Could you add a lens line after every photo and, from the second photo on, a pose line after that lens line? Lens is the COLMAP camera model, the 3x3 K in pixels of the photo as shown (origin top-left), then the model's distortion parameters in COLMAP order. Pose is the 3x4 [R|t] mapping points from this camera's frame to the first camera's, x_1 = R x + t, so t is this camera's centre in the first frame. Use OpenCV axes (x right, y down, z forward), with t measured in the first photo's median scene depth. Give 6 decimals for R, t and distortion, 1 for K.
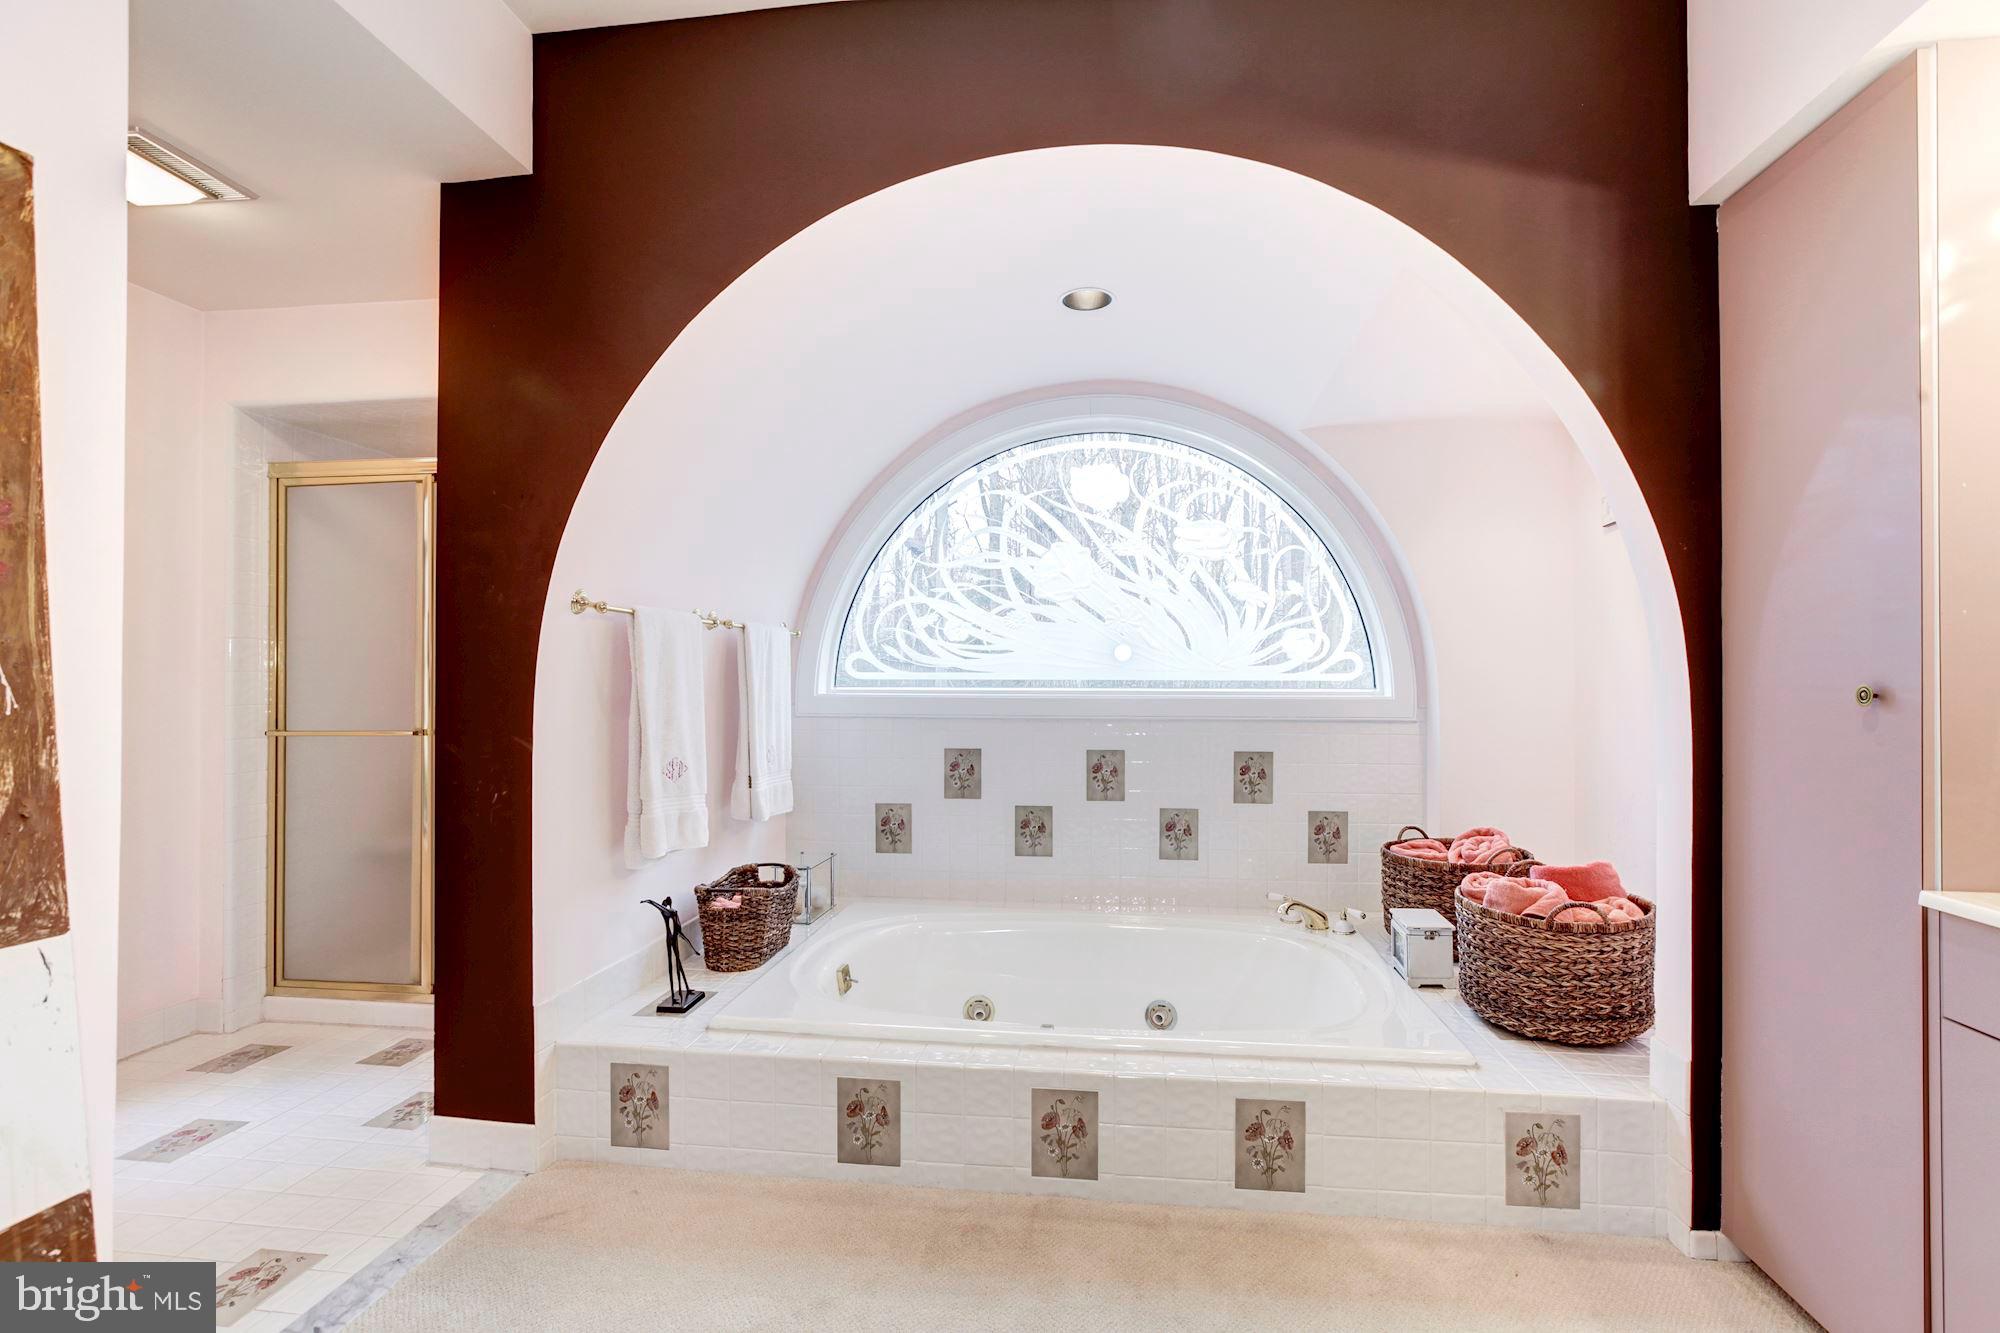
lens RADIAL K [[896.3, 0, 1026.6], [0, 896.3, 667.2], [0, 0, 1]] dist [-0.014166, 0.000537]
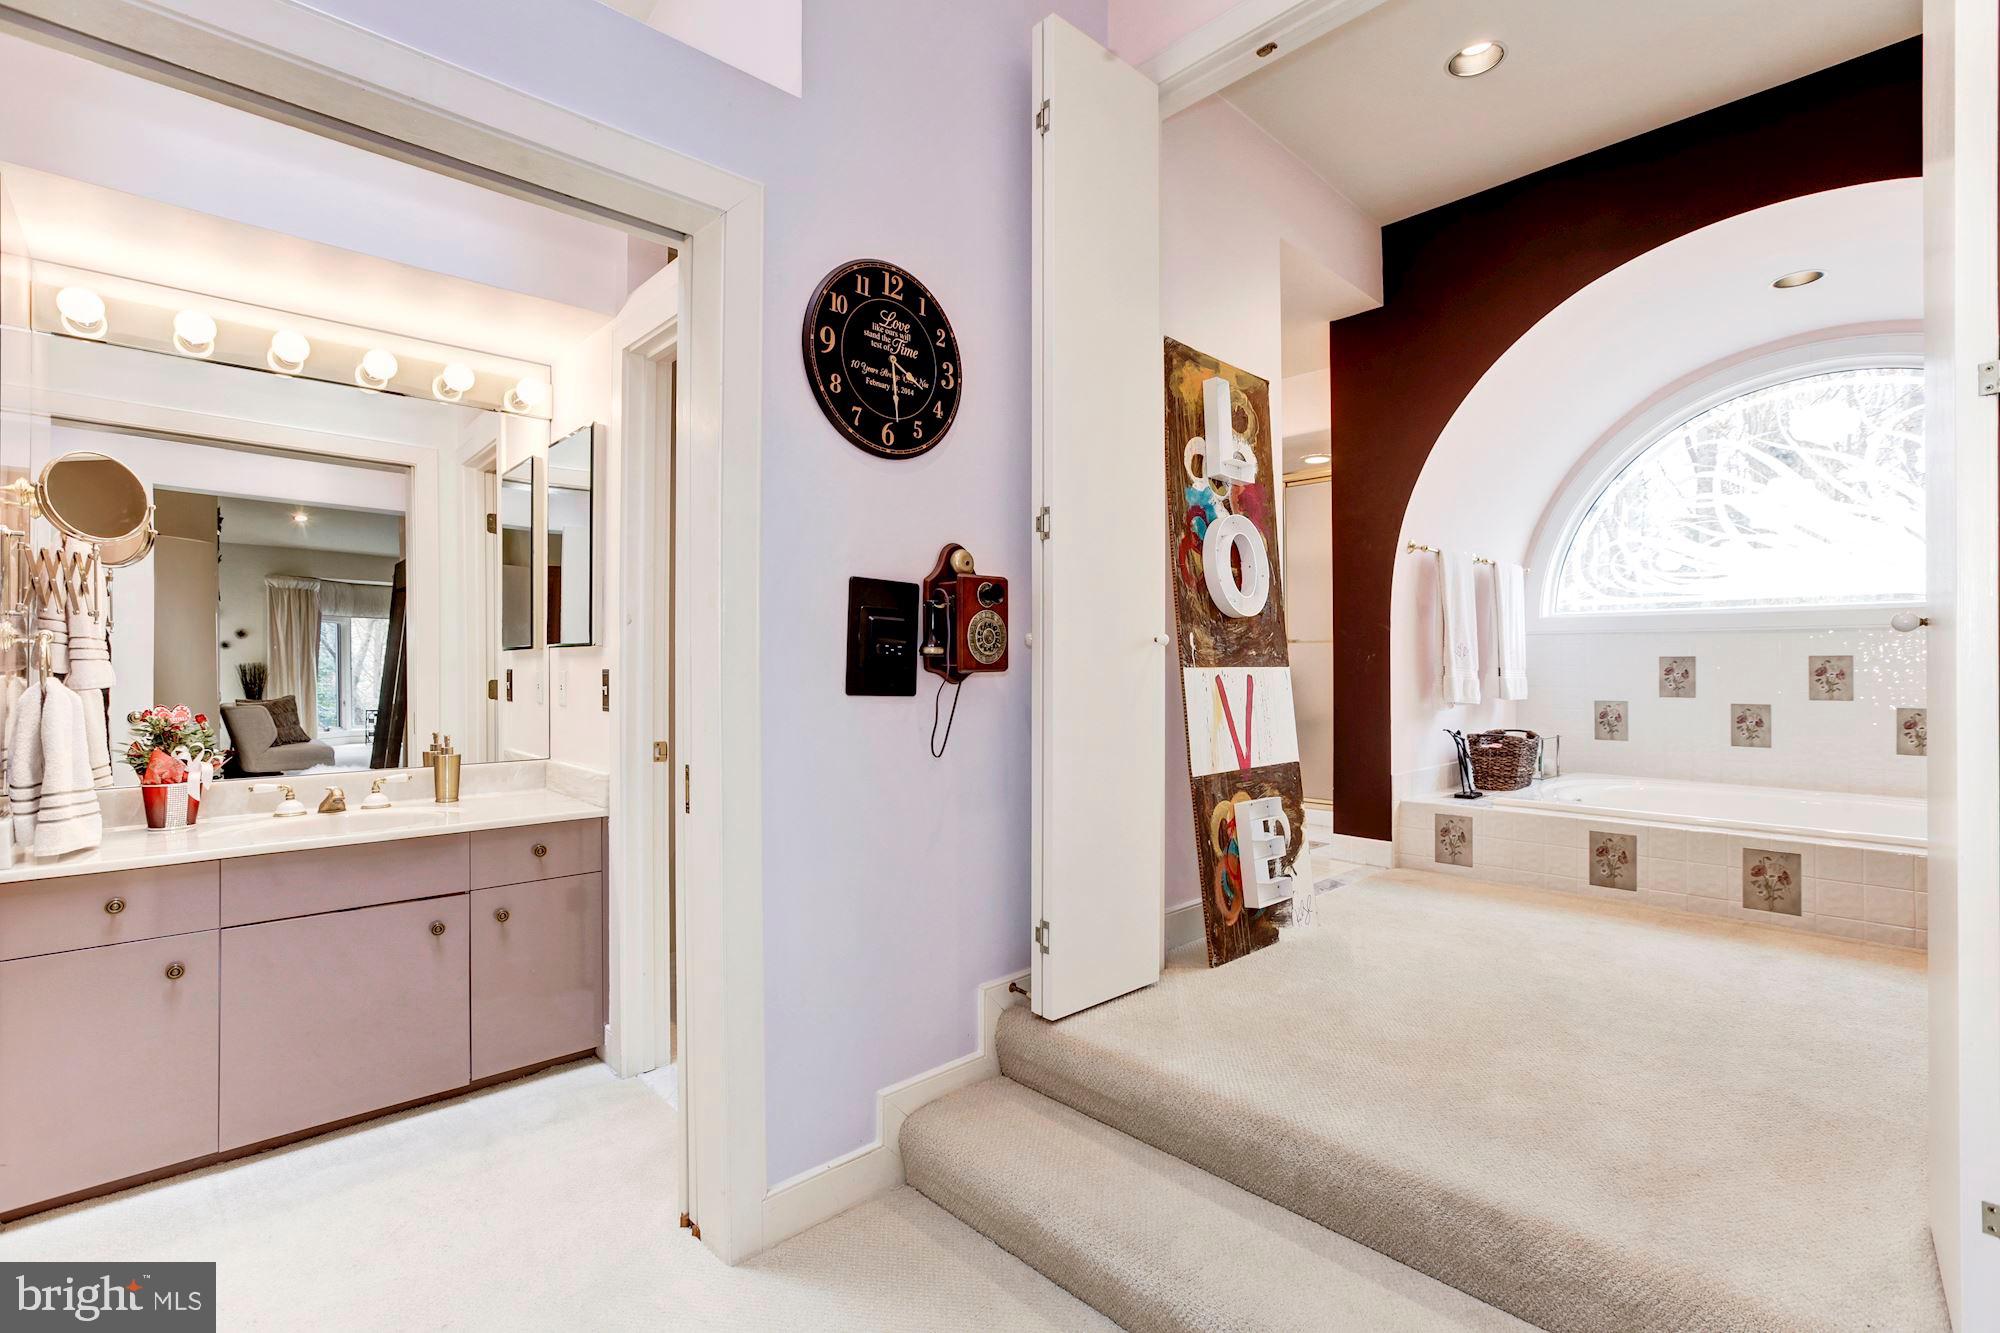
lens RADIAL K [[917.9, 0, 1008.9], [0, 917.9, 664.3], [0, 0, 1]] dist [-0.036857, 0.015345]
pose [[0.769657, -0.005181, -0.638436, 0.020235], [0.011897, 0.999910, 0.006228, 0.117210], [0.638346, -0.012389, 0.769650, -0.754539]]
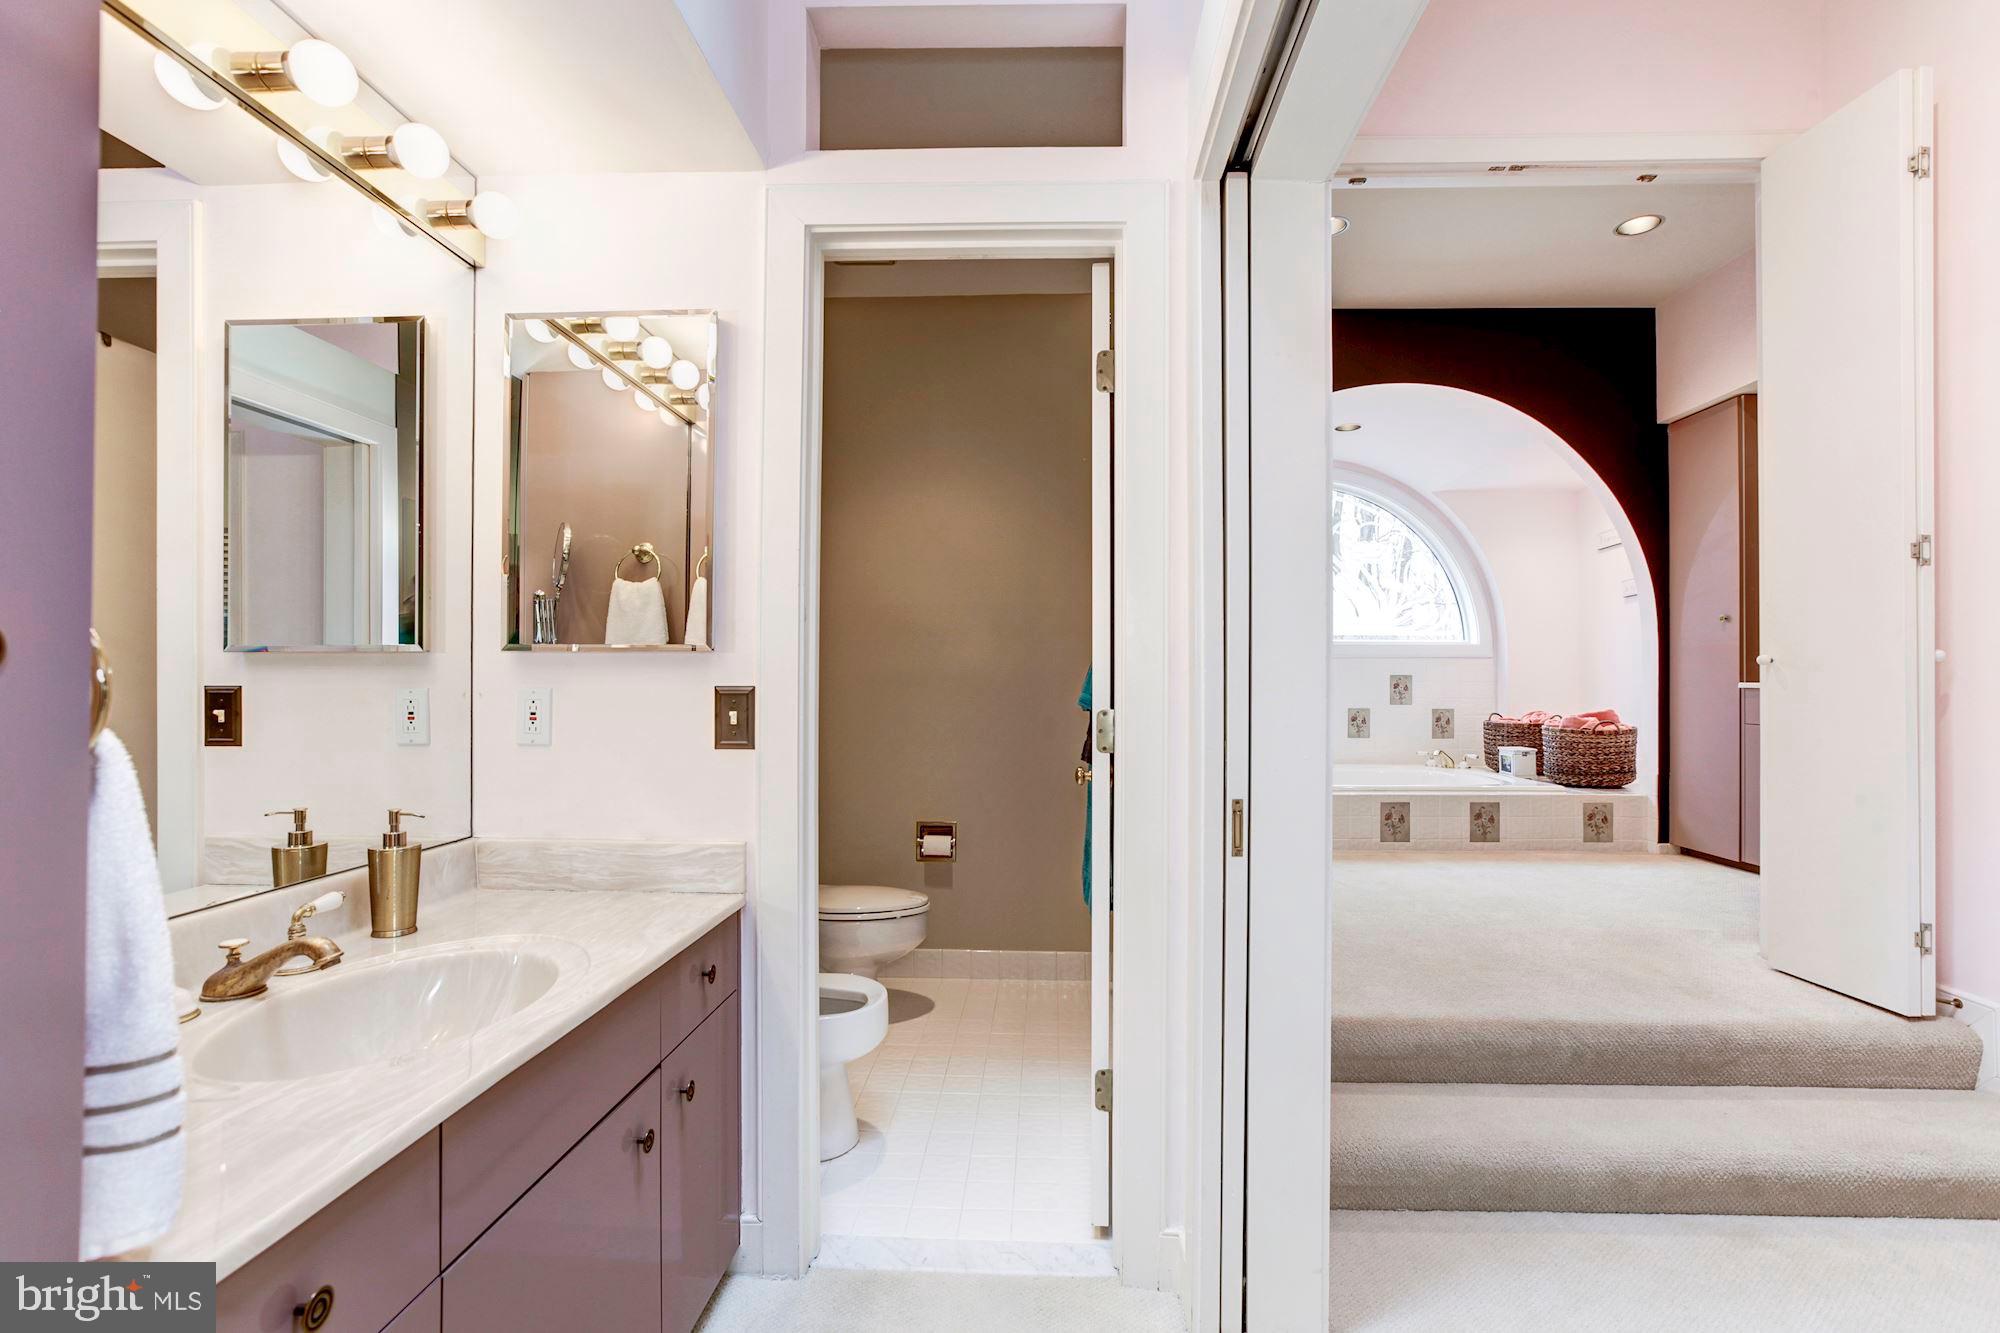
lens RADIAL K [[917.9, 0, 1008.9], [0, 917.9, 664.3], [0, 0, 1]] dist [-0.036857, 0.015345]
pose [[0.996928, 0.002101, 0.078300, -0.900917], [-0.002198, 0.999997, 0.001144, 0.102279], [-0.078298, -0.001312, 0.996929, -0.984595]]
